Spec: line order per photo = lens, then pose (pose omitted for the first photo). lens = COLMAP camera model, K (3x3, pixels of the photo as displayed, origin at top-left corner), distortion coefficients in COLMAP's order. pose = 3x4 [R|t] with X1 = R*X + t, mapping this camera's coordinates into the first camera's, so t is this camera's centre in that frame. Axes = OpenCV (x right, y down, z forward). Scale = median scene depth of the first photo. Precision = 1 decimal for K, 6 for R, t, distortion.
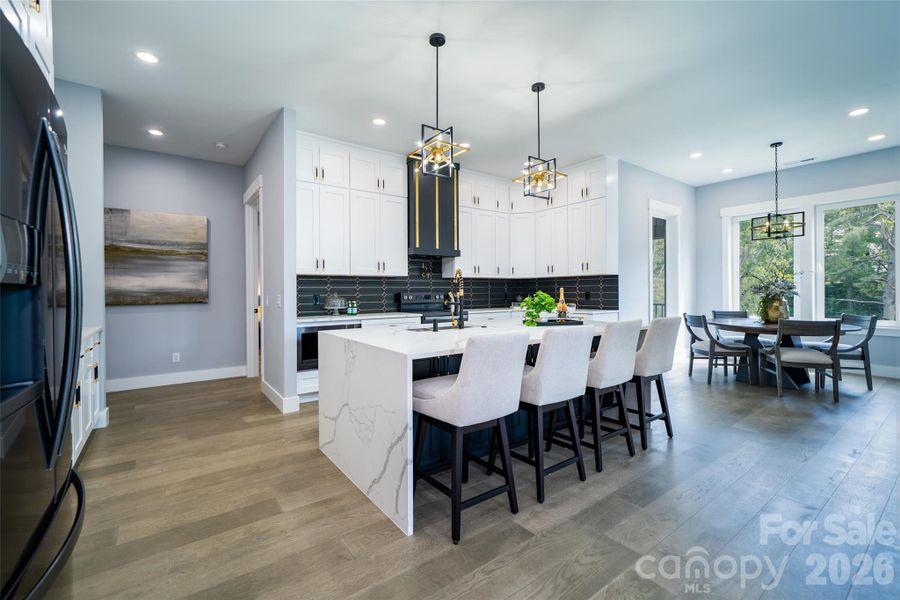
lens RADIAL K [[390.3, 0, 444.7], [0, 390.3, 294.6], [0, 0, 1]] dist [0.013645, 0.000255]
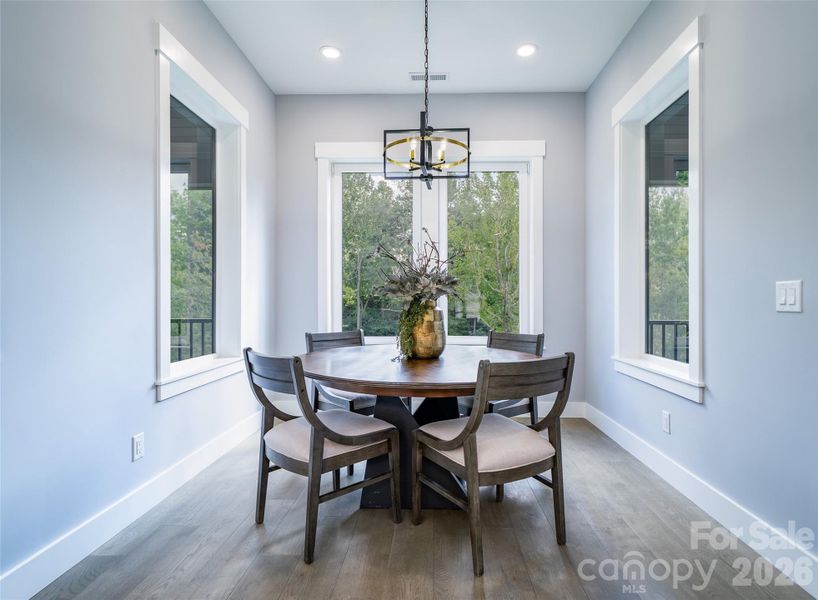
lens RADIAL K [[425.8, 0, 417.4], [0, 425.8, 299.8], [0, 0, 1]] dist [0.025310, 0.000689]
pose [[0.626725, 0.010653, 0.779168, 0.412392], [-0.000552, 0.999912, -0.013227, 0.009494], [-0.779240, 0.007860, 0.626676, 0.647889]]
